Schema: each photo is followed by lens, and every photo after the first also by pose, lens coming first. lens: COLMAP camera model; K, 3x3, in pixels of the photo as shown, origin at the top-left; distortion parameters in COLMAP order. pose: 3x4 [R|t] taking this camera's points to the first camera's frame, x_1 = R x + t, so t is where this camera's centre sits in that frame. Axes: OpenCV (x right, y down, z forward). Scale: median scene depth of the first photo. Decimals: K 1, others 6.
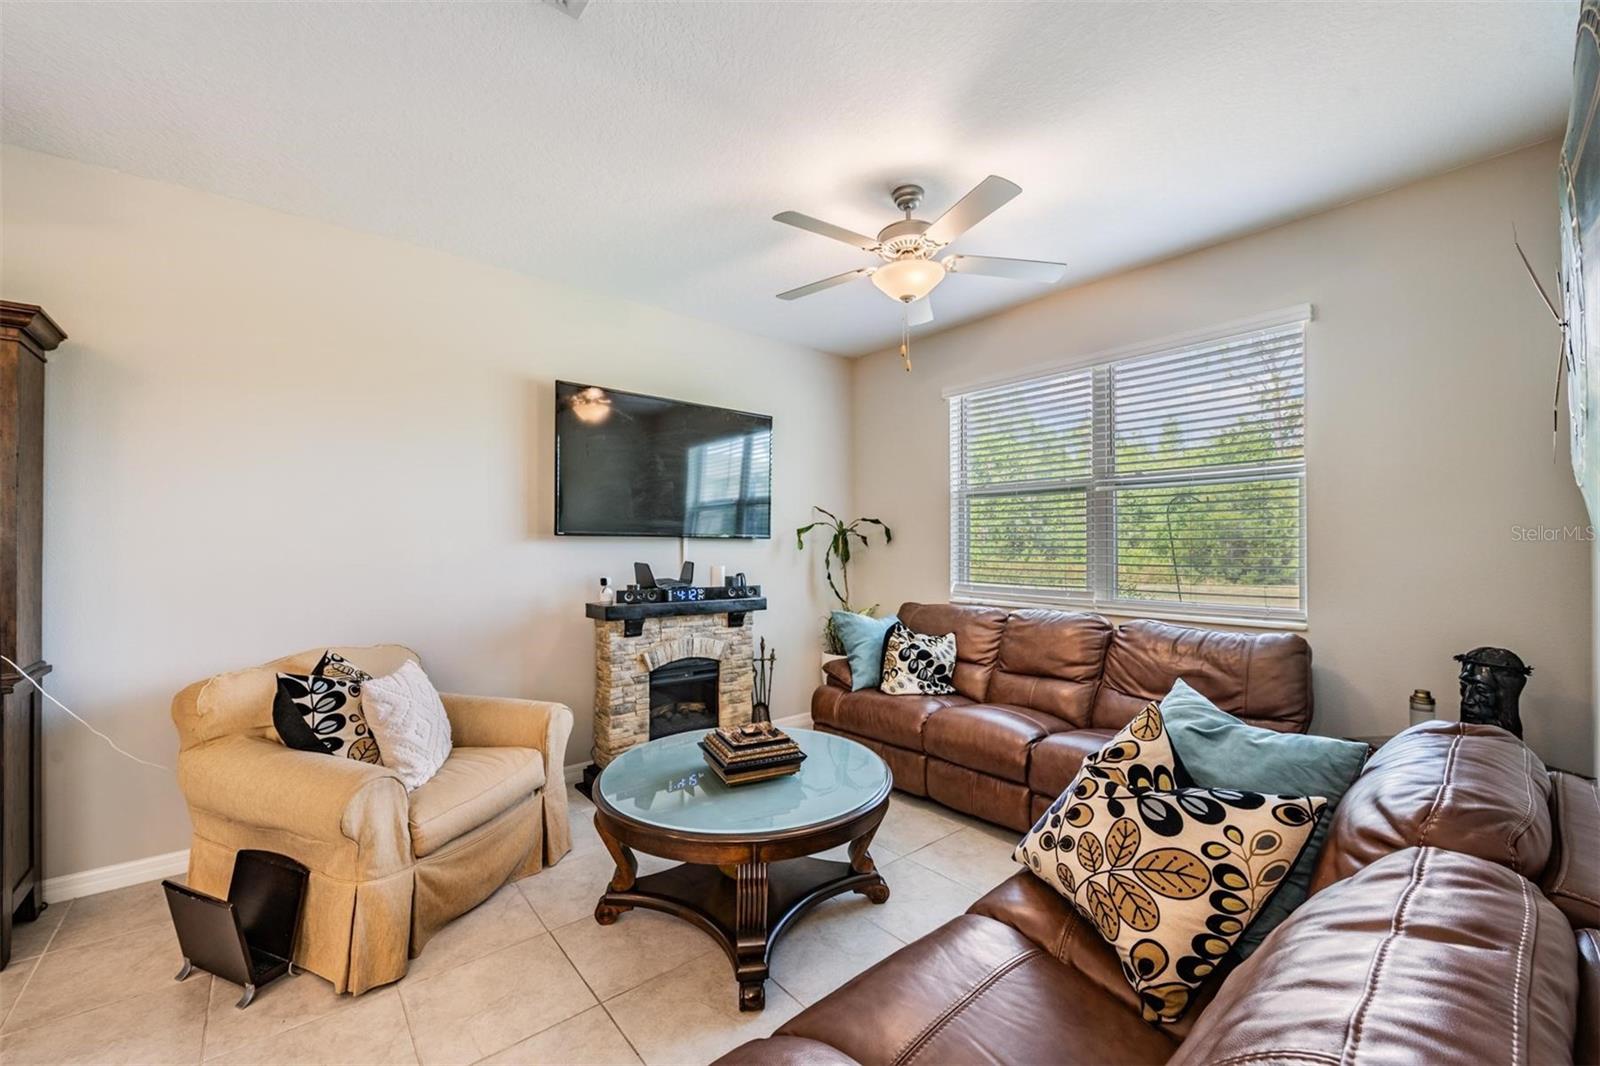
lens RADIAL K [[627.8, 0, 799.5], [0, 627.8, 527.3], [0, 0, 1]] dist [-0.010027, -0.000663]
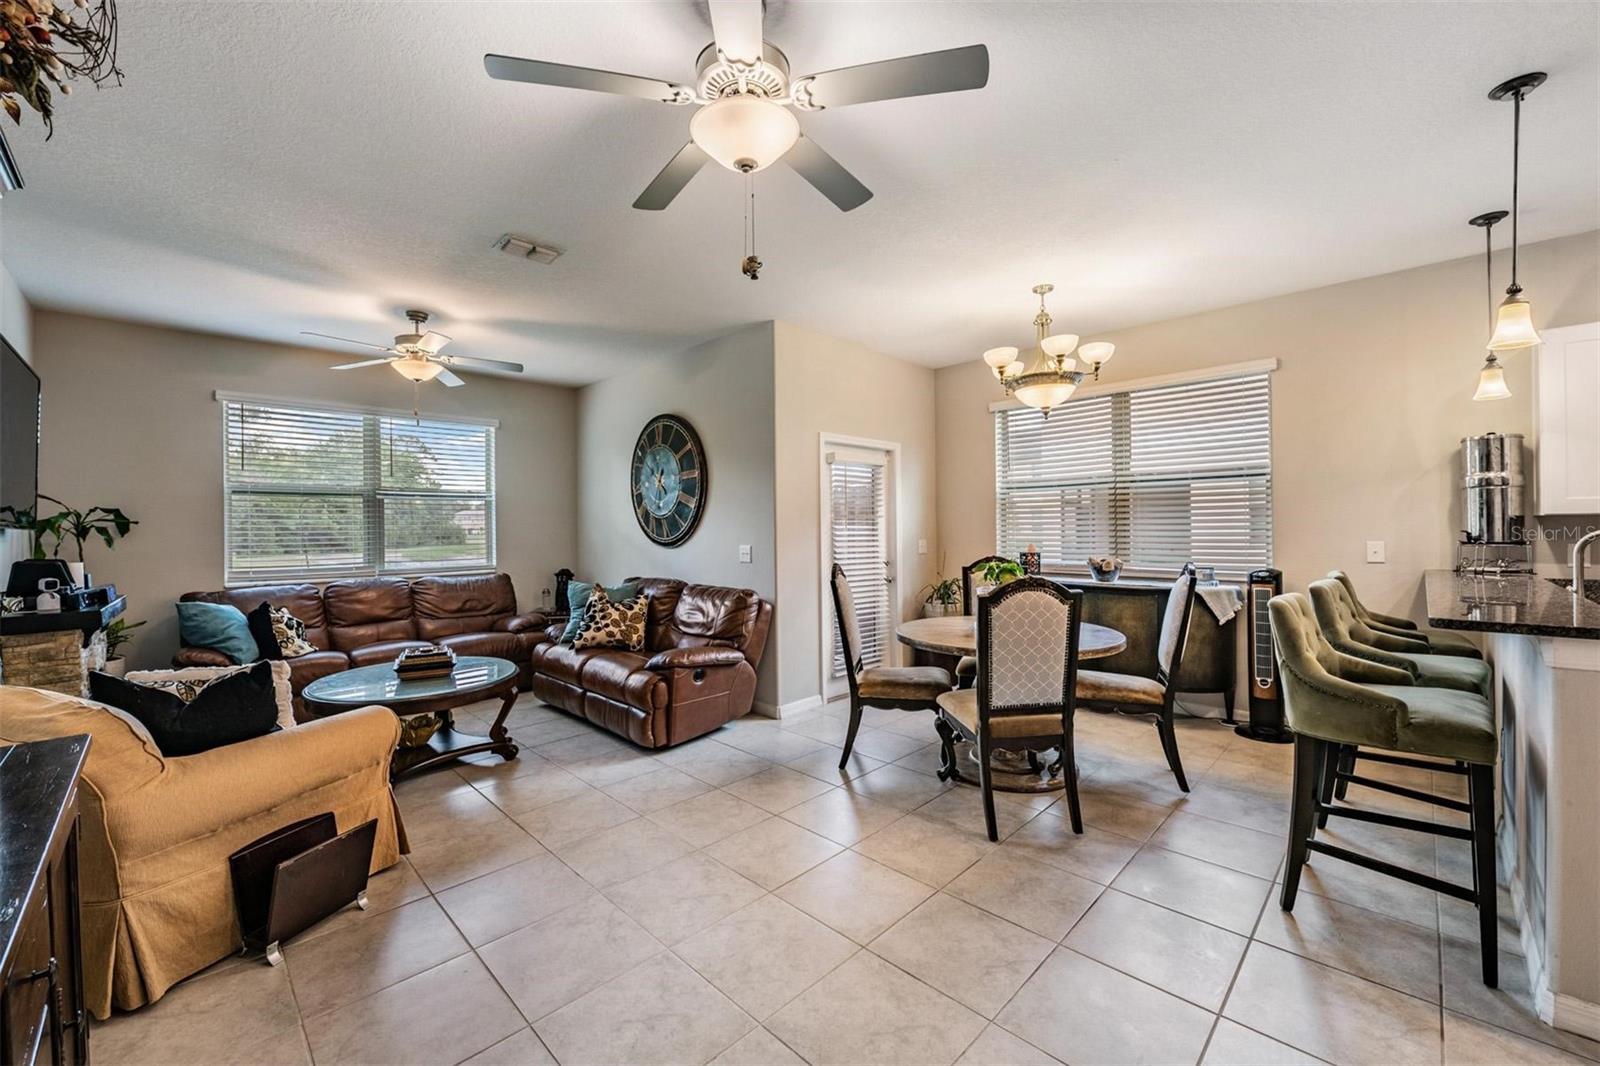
lens RADIAL K [[627.8, 0, 799.5], [0, 627.8, 527.3], [0, 0, 1]] dist [-0.010027, -0.000663]
pose [[-0.090482, 0.004558, 0.995888, -1.126927], [-0.016798, 0.999840, -0.006102, 0.004163], [-0.995756, -0.017281, -0.090391, 0.127309]]
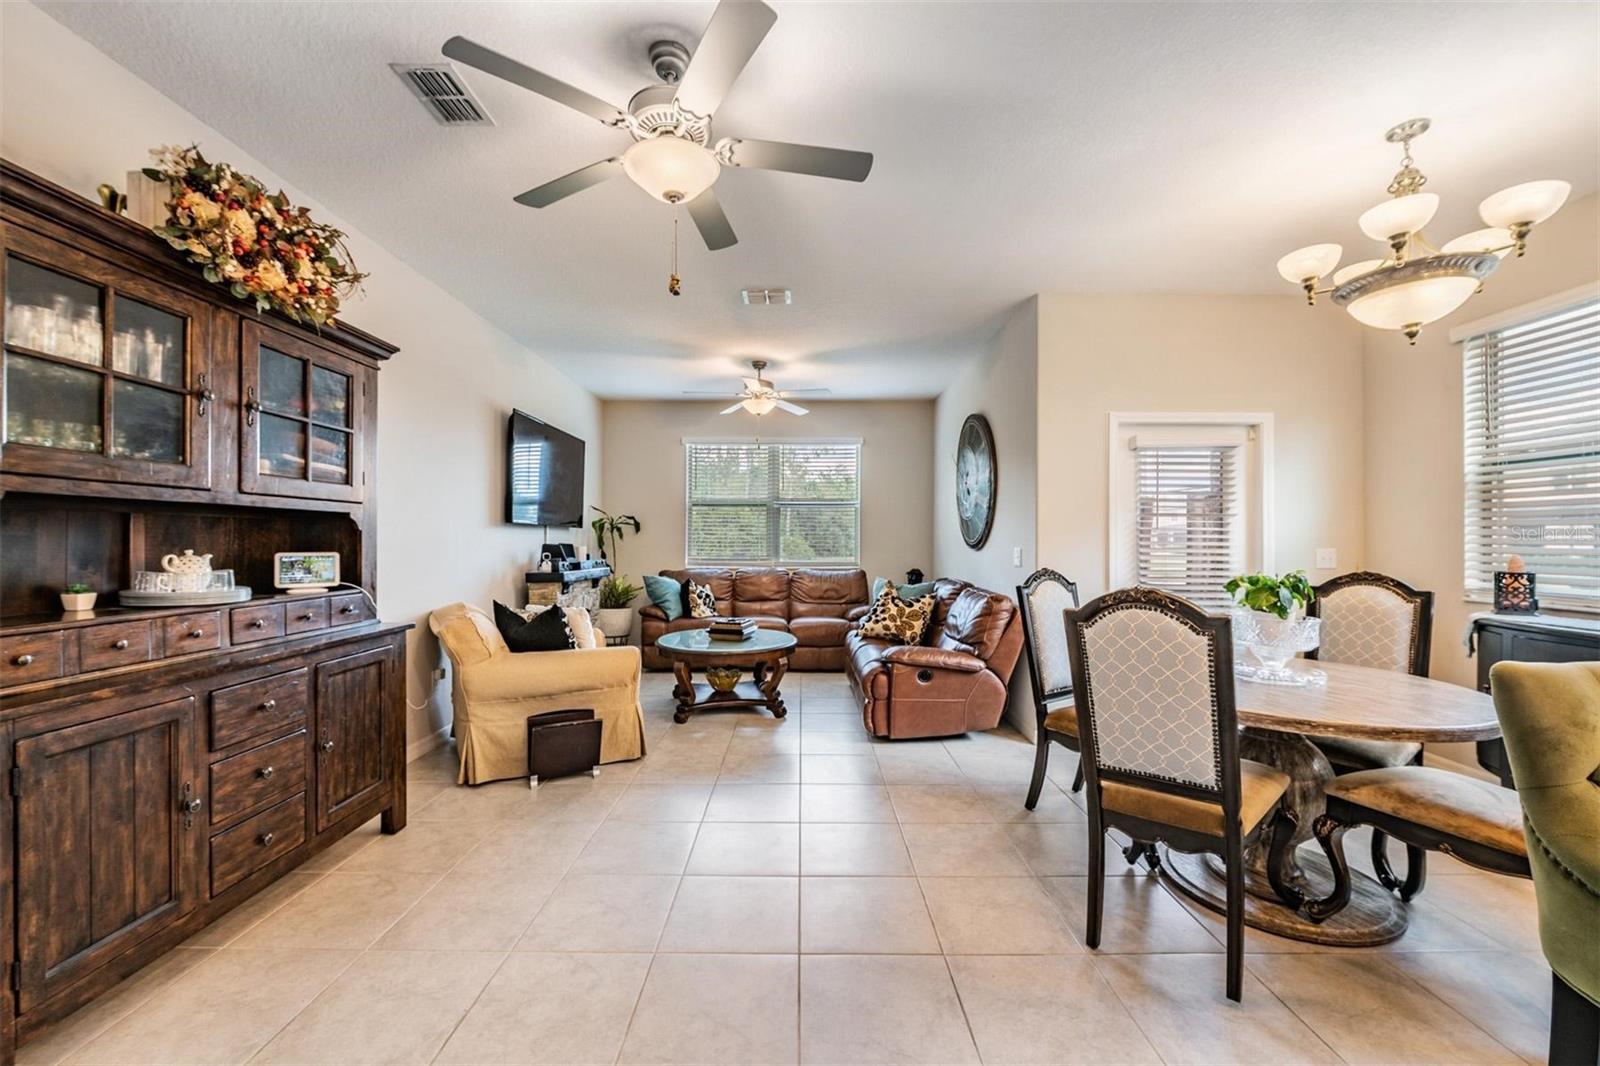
lens RADIAL K [[622.1, 0, 804.4], [0, 622.1, 531.4], [0, 0, 1]] dist [-0.000030, -0.000344]
pose [[0.639003, 0.014928, 0.769060, -0.982692], [-0.025680, 0.999668, 0.001933, 0.012557], [-0.768776, -0.020985, 0.639174, -0.329048]]
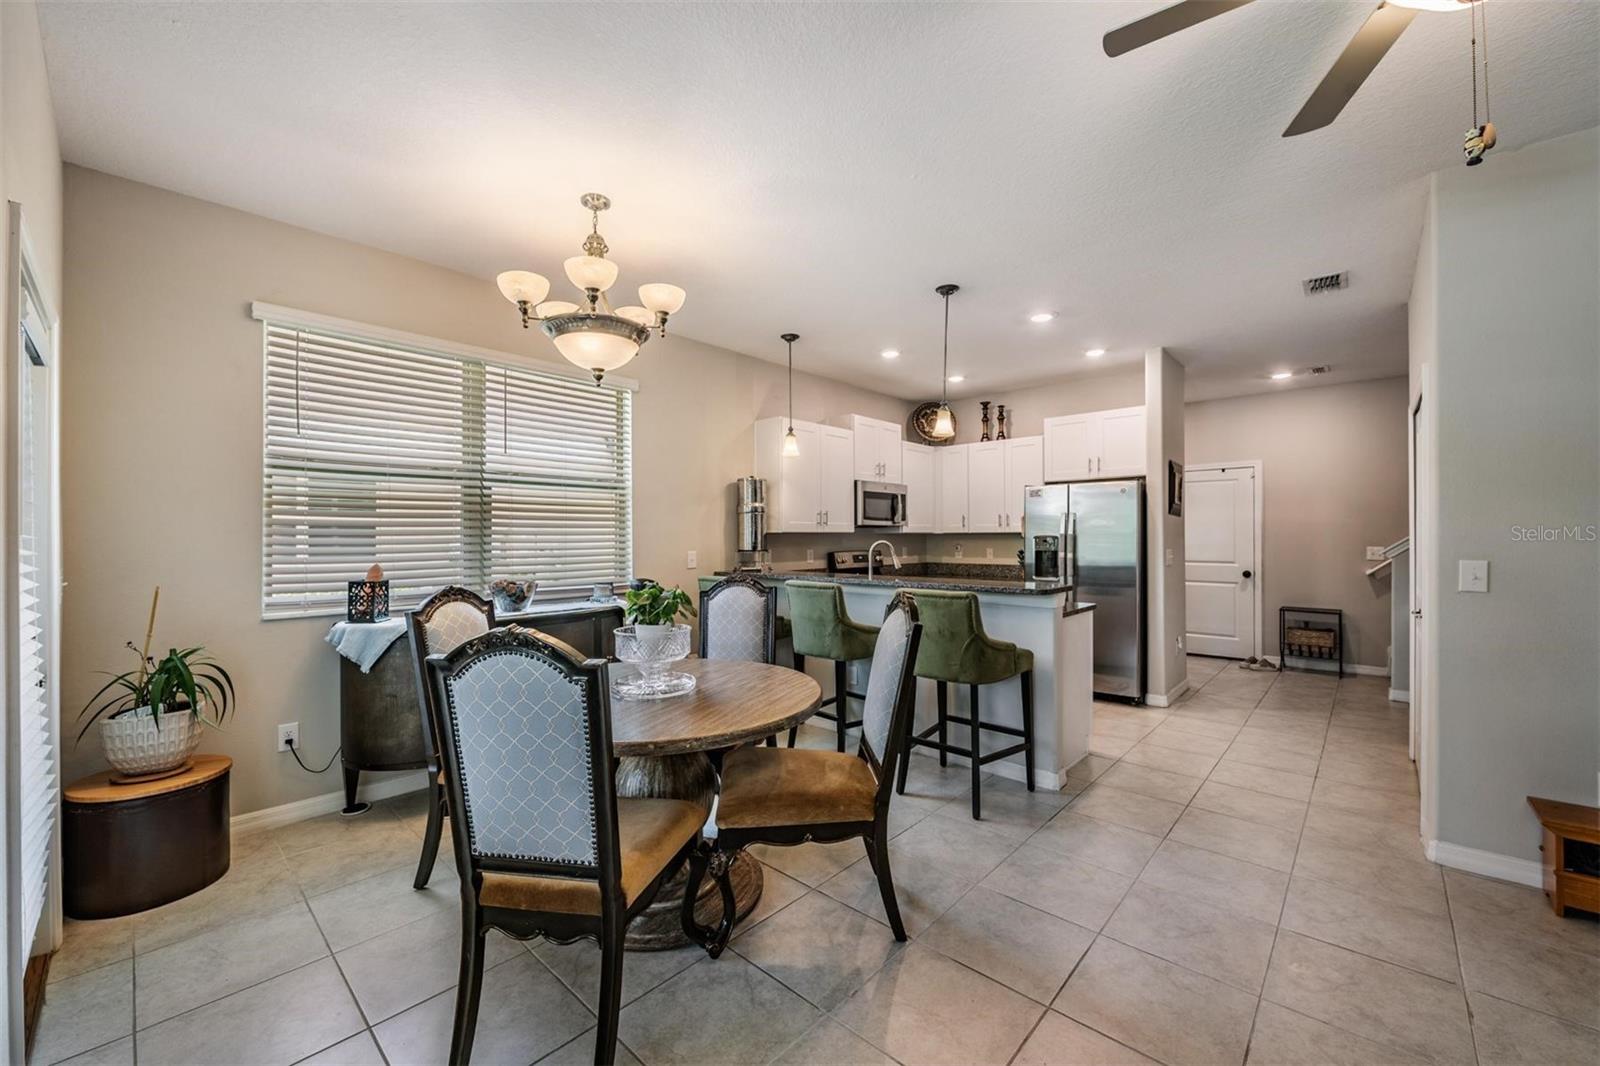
lens RADIAL K [[625.3, 0, 800.9], [0, 625.3, 535.8], [0, 0, 1]] dist [-0.001124, -0.000224]
pose [[-0.991529, 0.004457, -0.129813, -0.224104], [0.008142, 0.999578, -0.027873, 0.011174], [0.129634, -0.028694, -0.991147, 0.398660]]
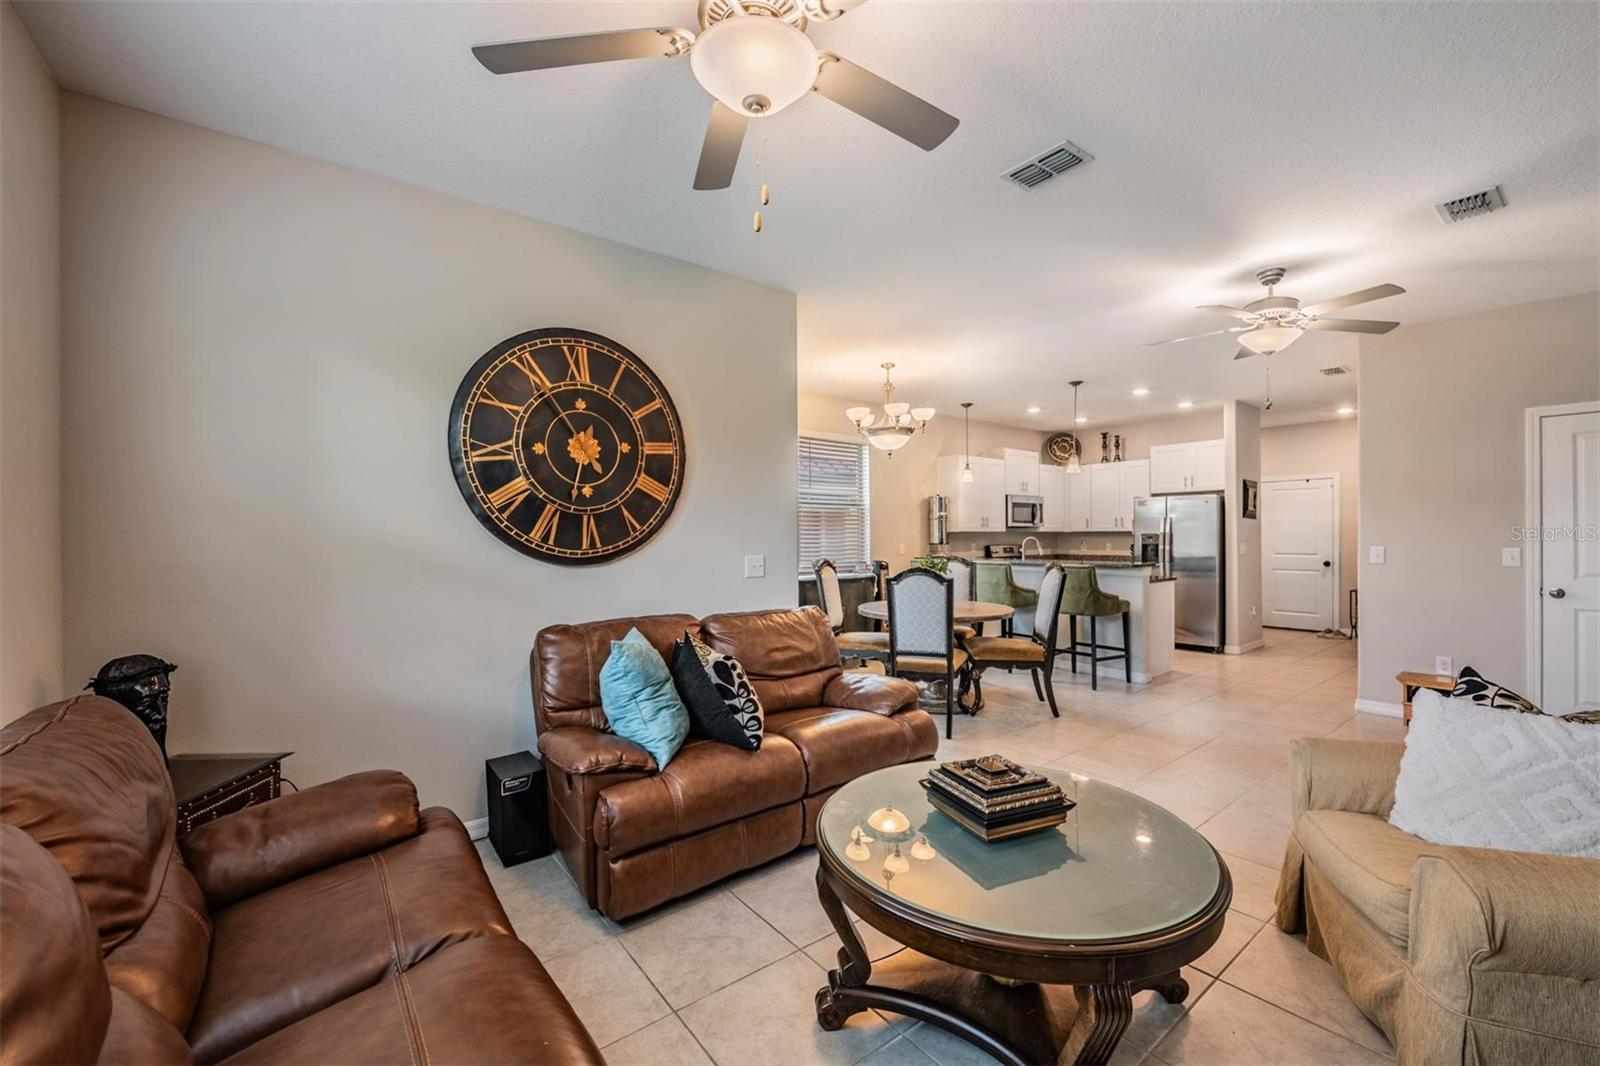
lens RADIAL K [[638.9, 0, 794.7], [0, 638.9, 535.5], [0, 0, 1]] dist [-0.012866, -0.000221]
pose [[-0.998825, 0.007152, 0.047935, 0.082570], [0.005868, 0.999622, -0.026873, 0.031074], [-0.048109, -0.026560, -0.998489, 1.170163]]
